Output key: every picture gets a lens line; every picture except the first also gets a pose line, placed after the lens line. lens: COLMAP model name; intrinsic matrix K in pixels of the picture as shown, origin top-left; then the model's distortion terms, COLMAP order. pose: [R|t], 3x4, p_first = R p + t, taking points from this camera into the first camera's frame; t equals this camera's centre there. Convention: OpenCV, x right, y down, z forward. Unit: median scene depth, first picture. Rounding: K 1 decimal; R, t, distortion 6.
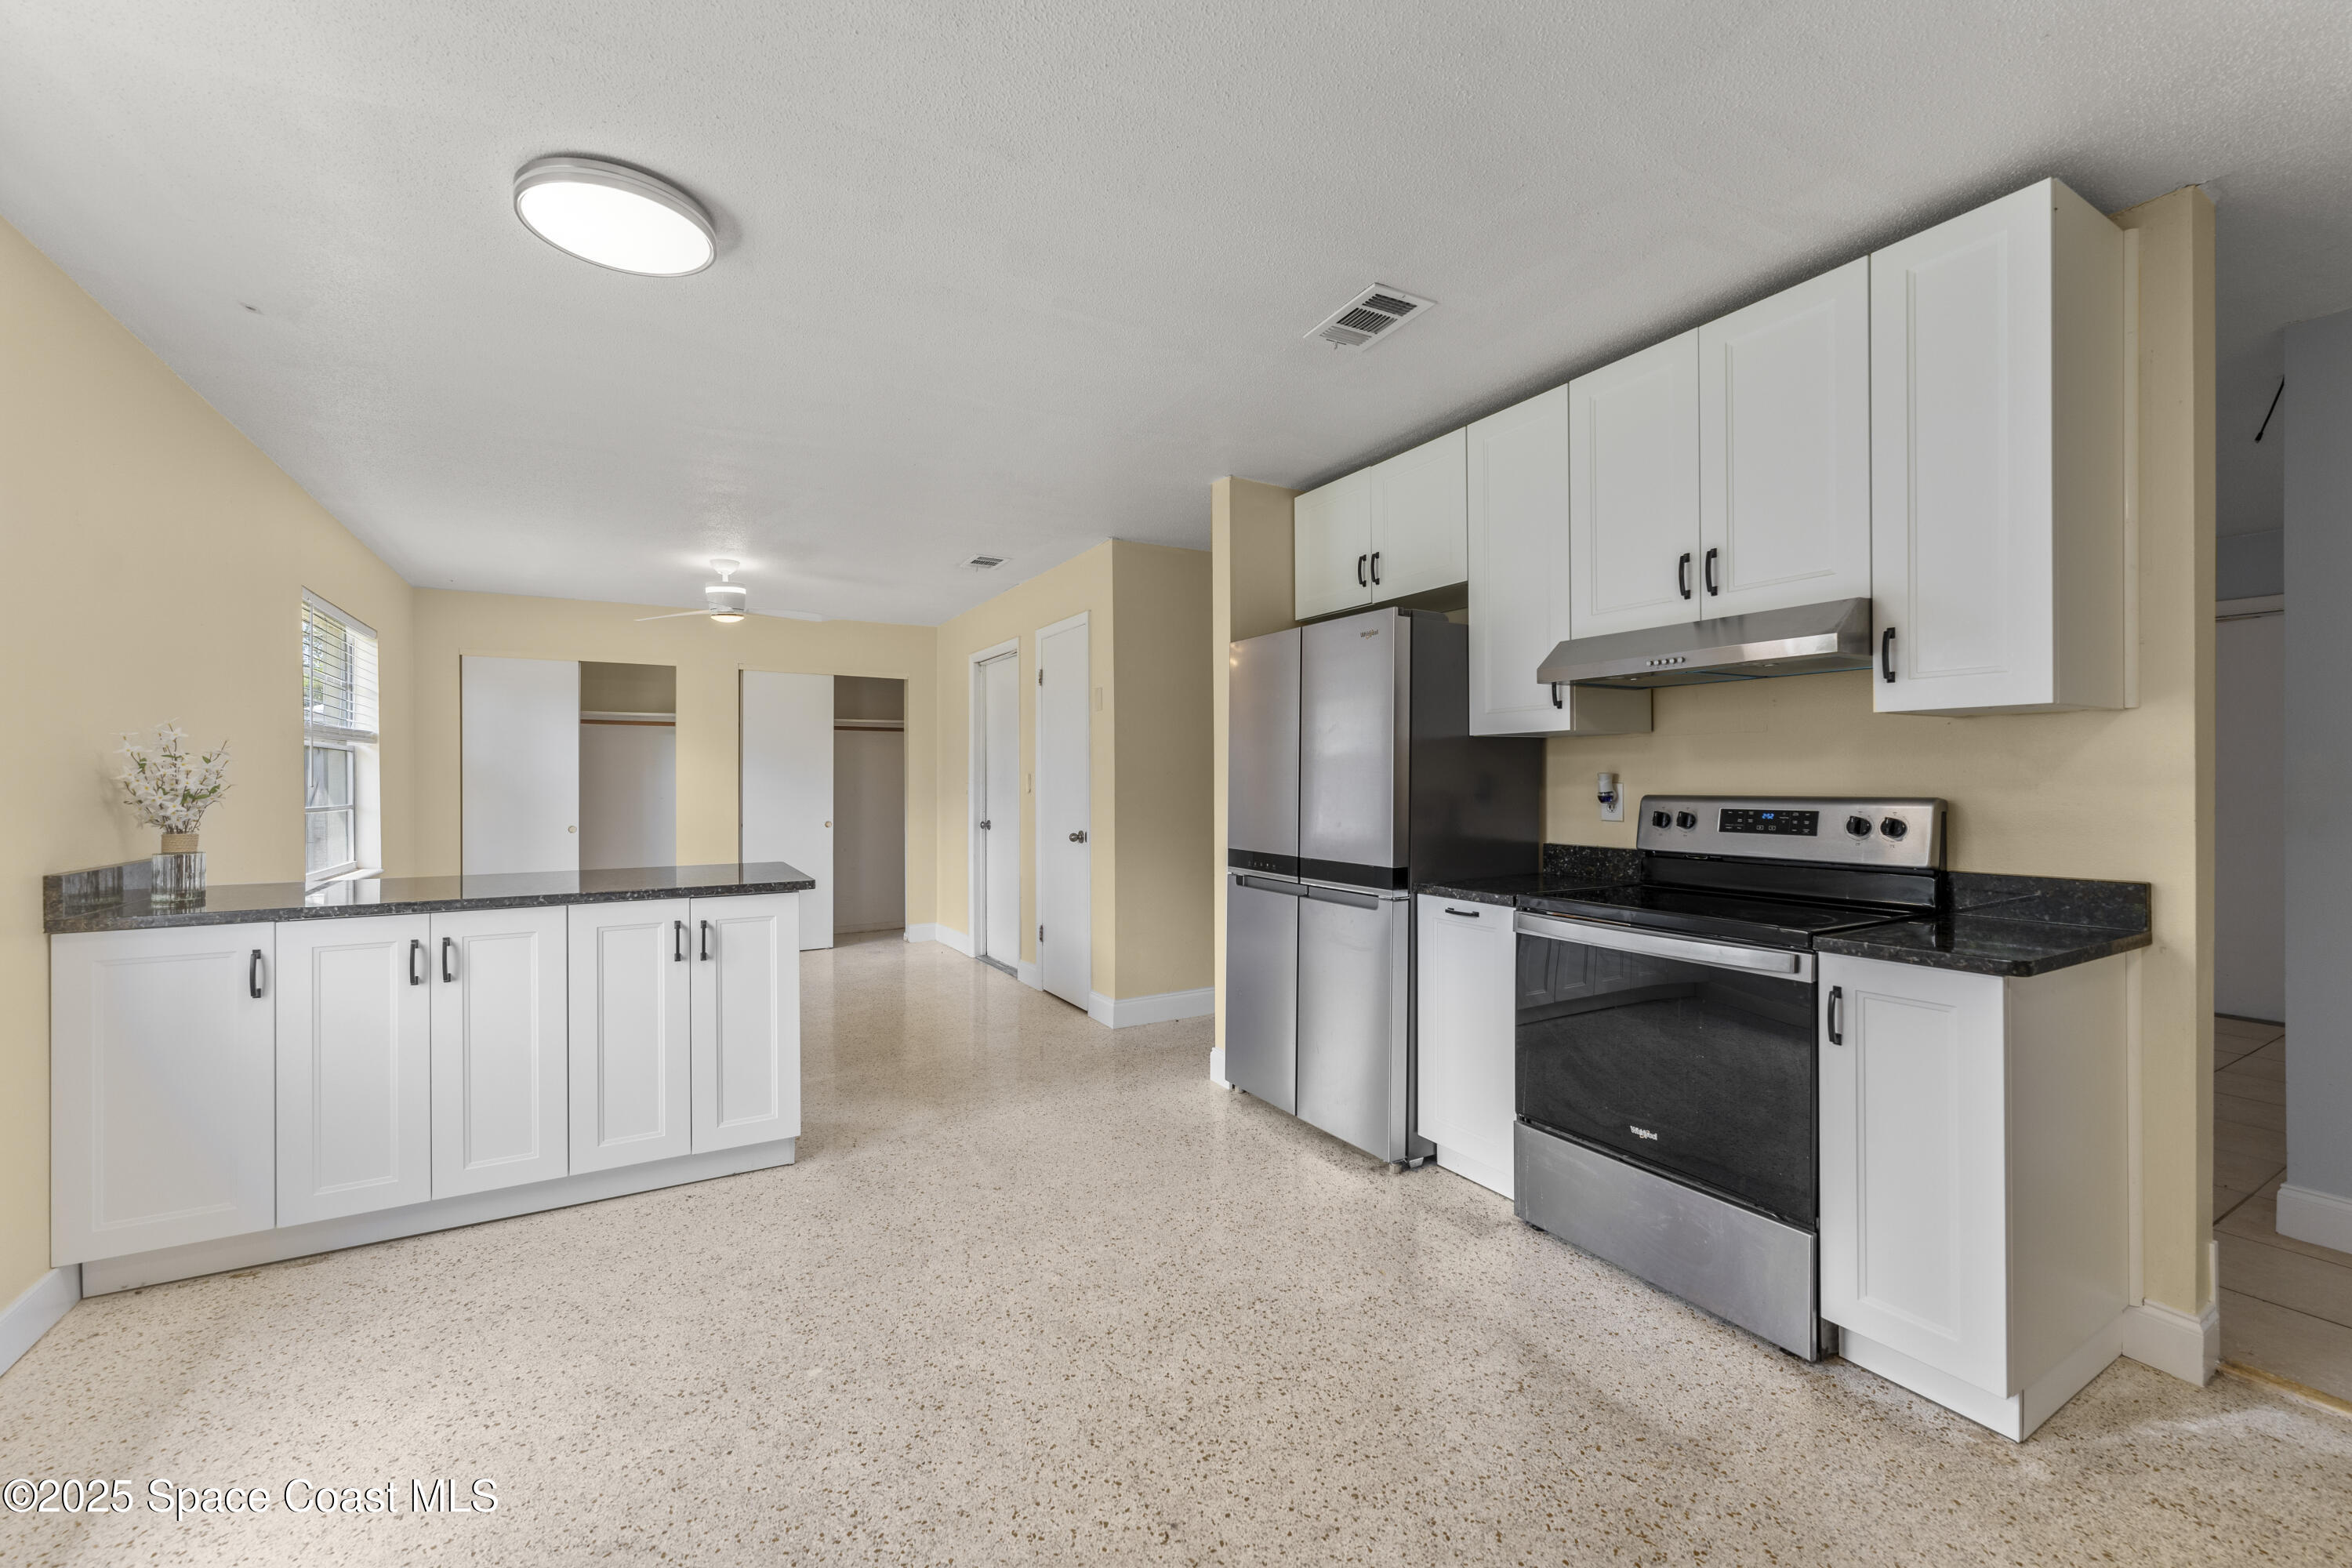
lens RADIAL K [[936.0, 0, 1169.1], [0, 936.0, 776.2], [0, 0, 1]] dist [-0.001008, -0.000190]
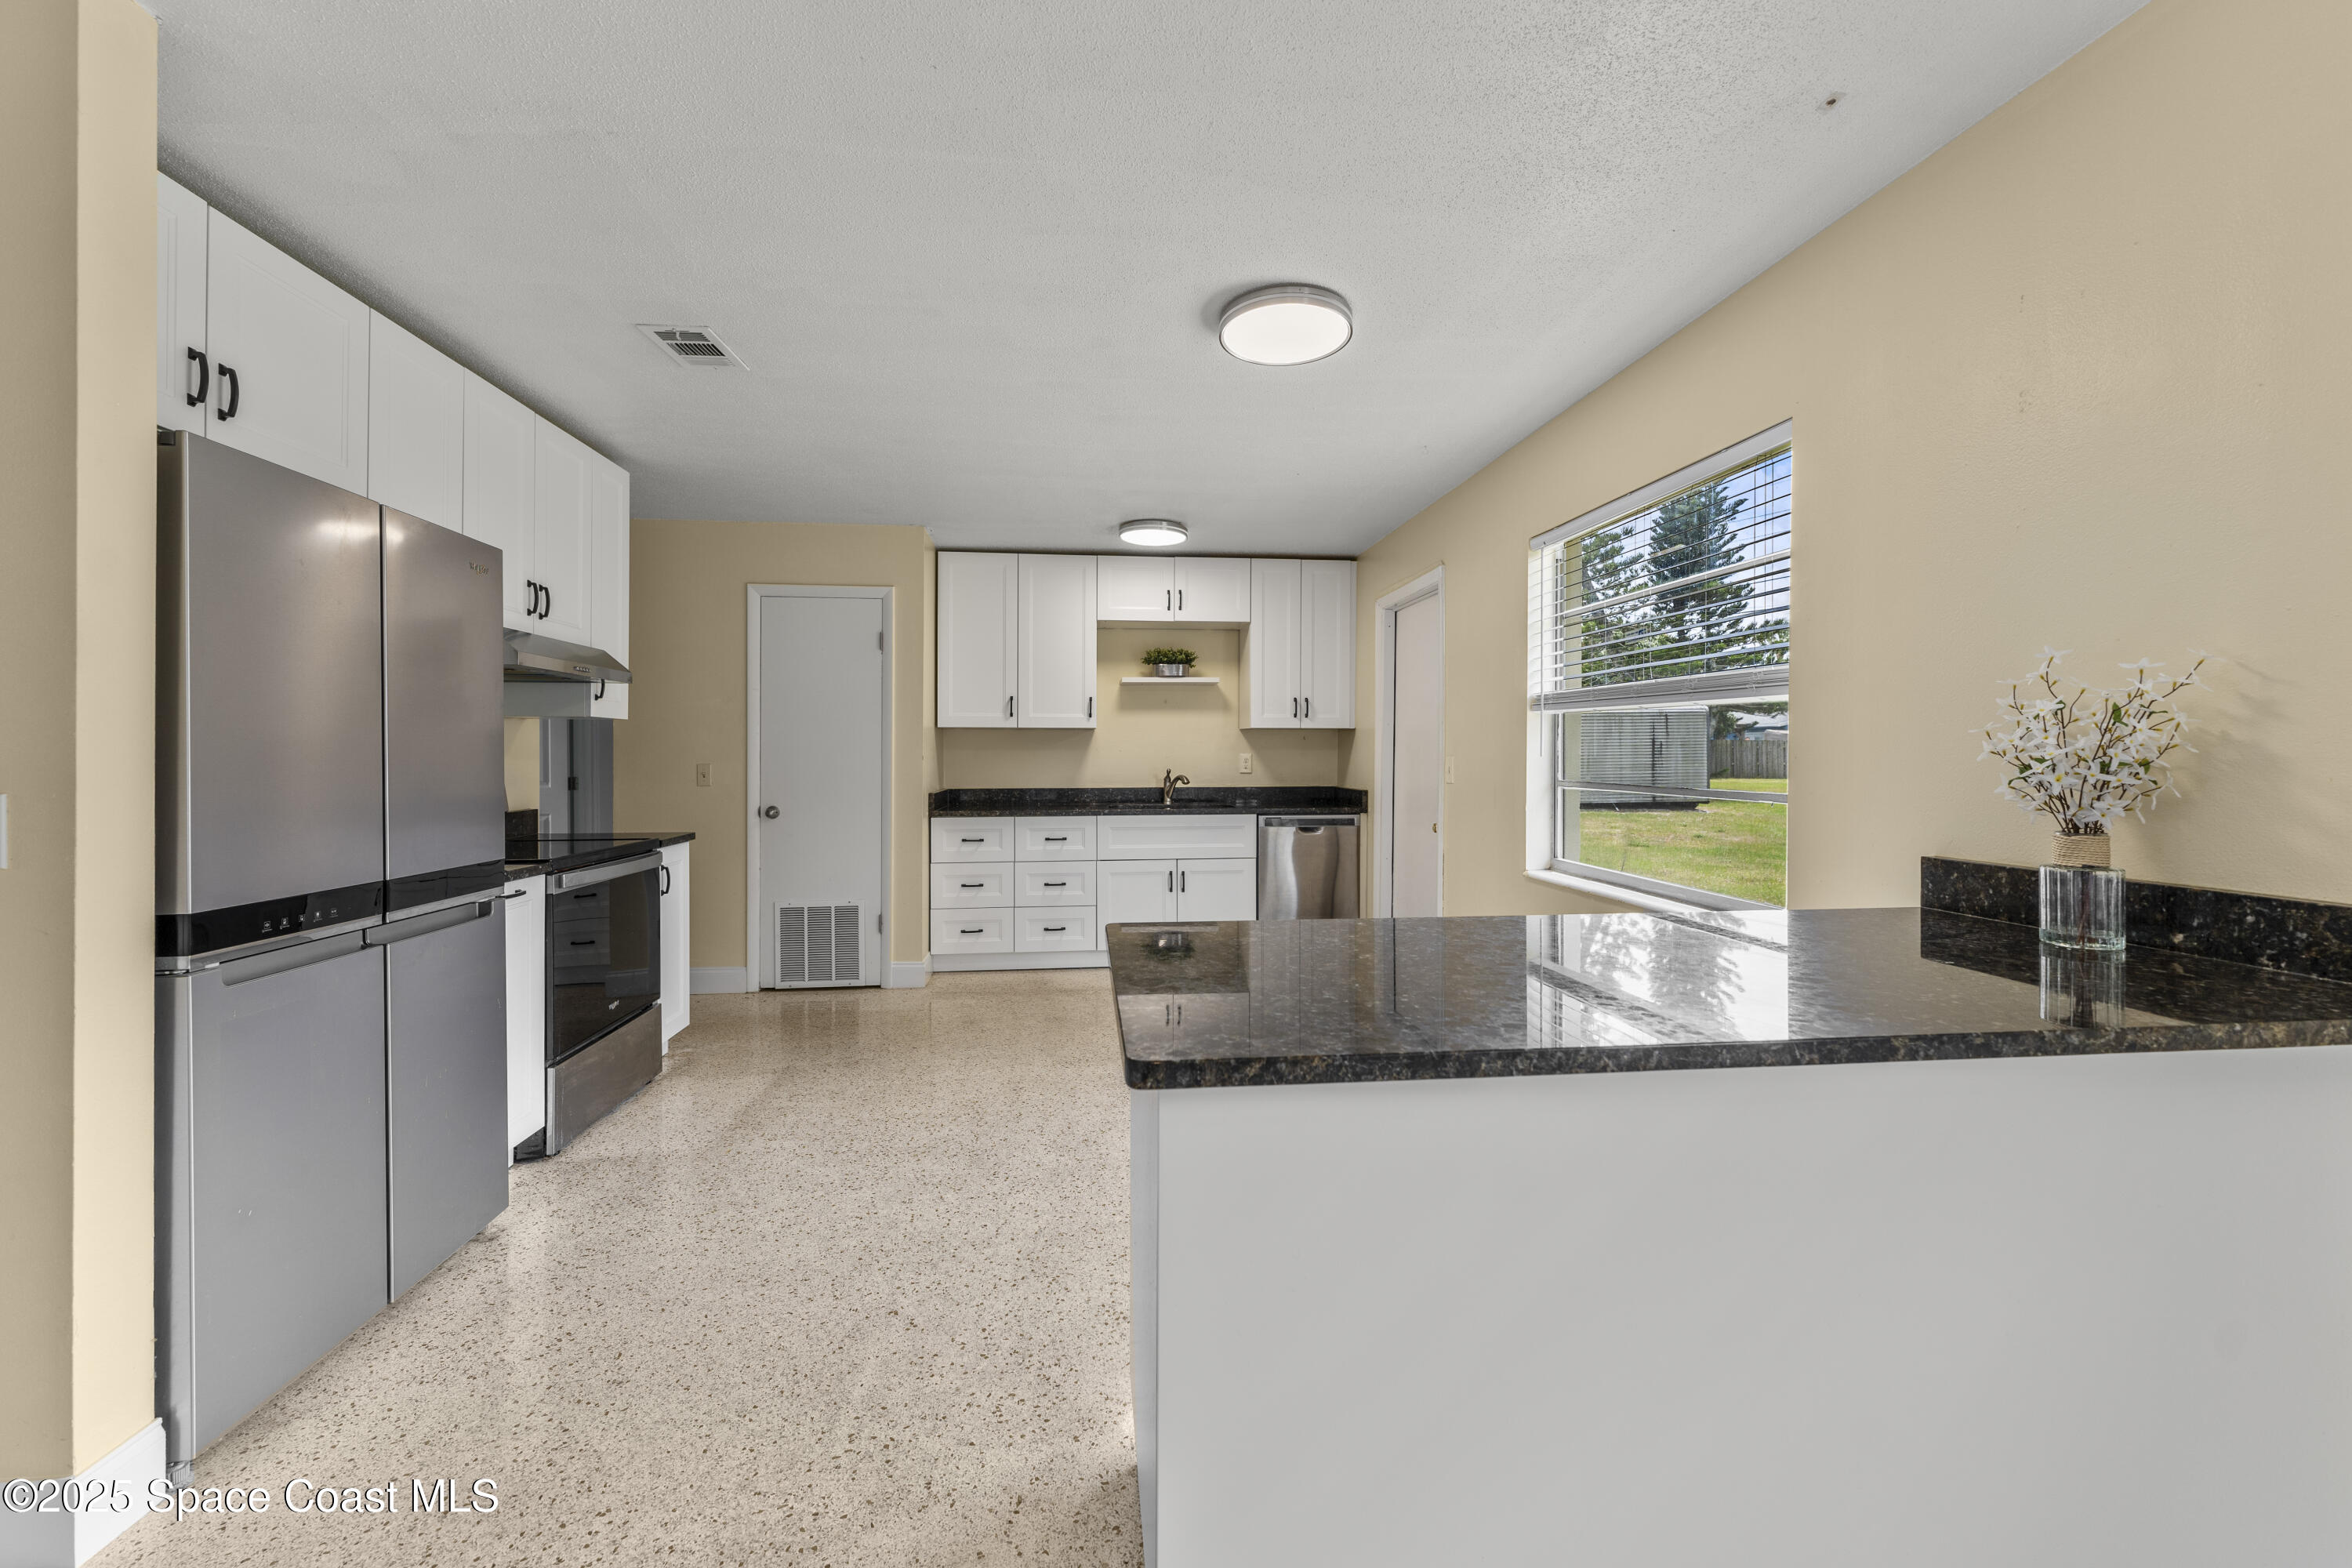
lens RADIAL K [[935.6, 0, 1178.7], [0, 935.6, 751.2], [0, 0, 1]] dist [-0.000378, -0.000038]
pose [[-0.917403, 0.005620, 0.397921, -0.768935], [0.001822, 0.999949, -0.009922, 0.011869], [-0.397956, -0.008377, -0.917366, 1.790854]]
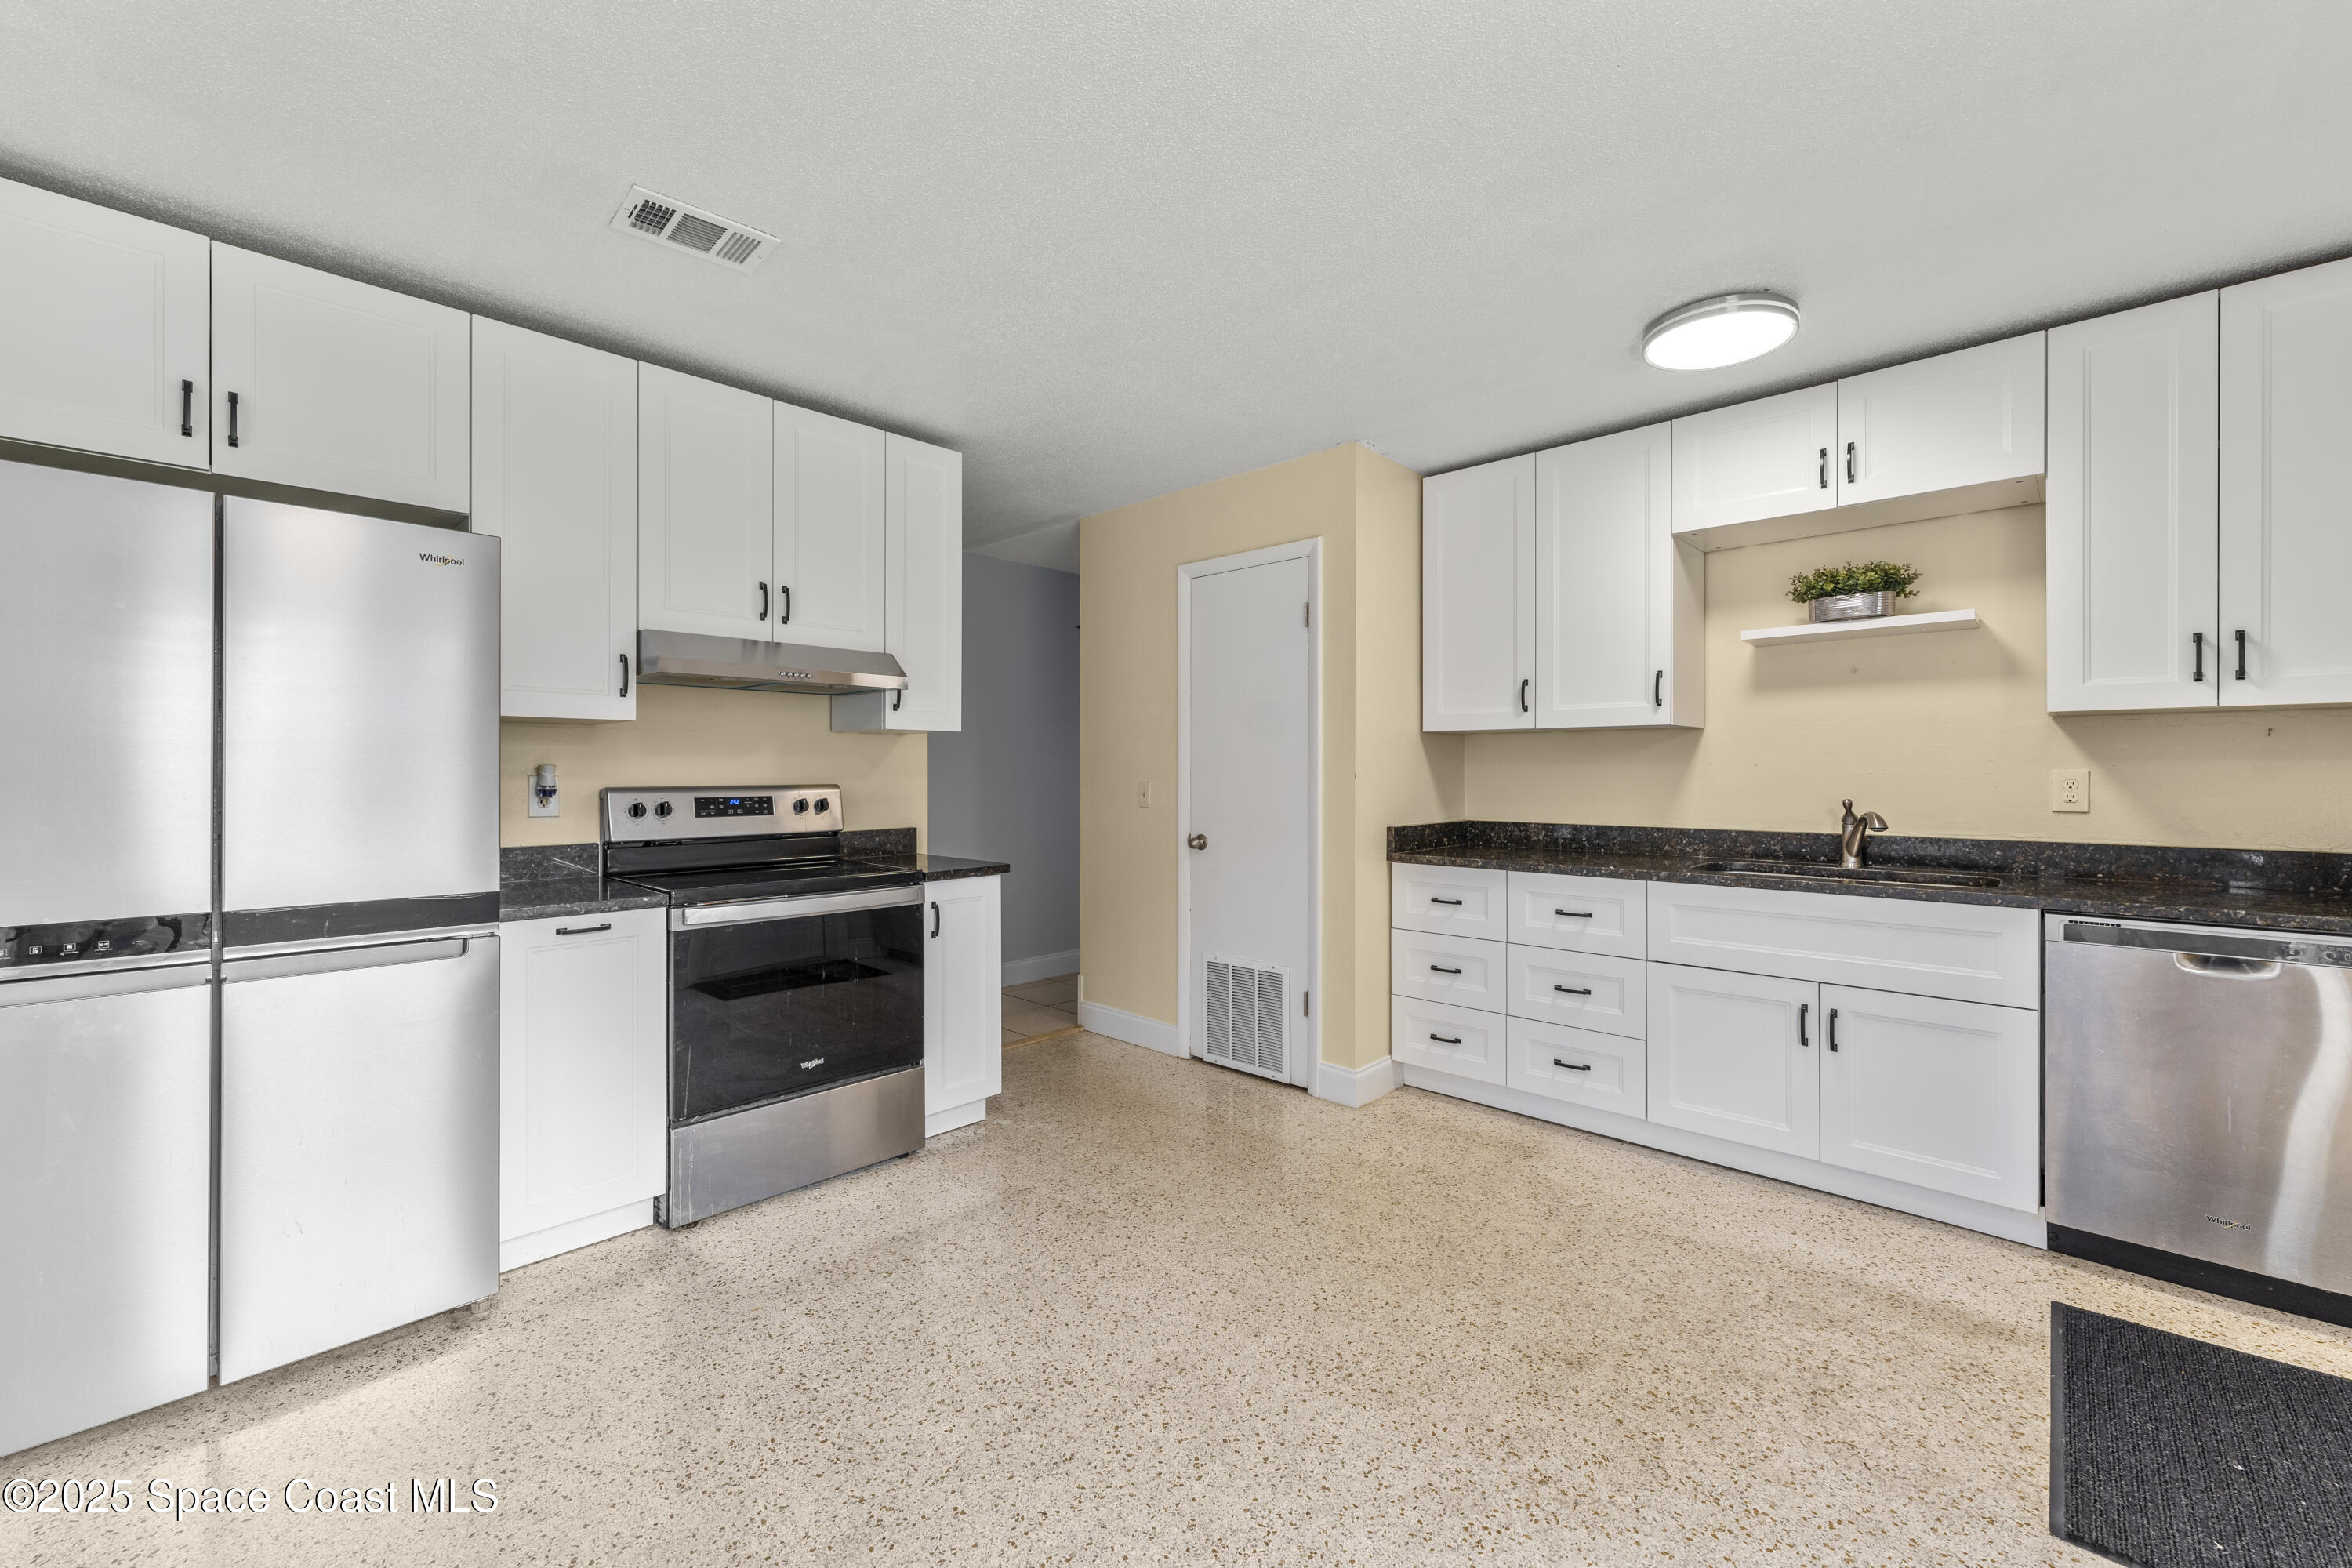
lens RADIAL K [[937.8, 0, 1179.7], [0, 937.8, 768.5], [0, 0, 1]] dist [0.000575, -0.000569]
pose [[-0.283794, 0.005433, 0.958870, -0.728003], [-0.004013, 0.999968, -0.006854, 0.005071], [-0.958877, -0.005793, -0.283763, 0.814119]]
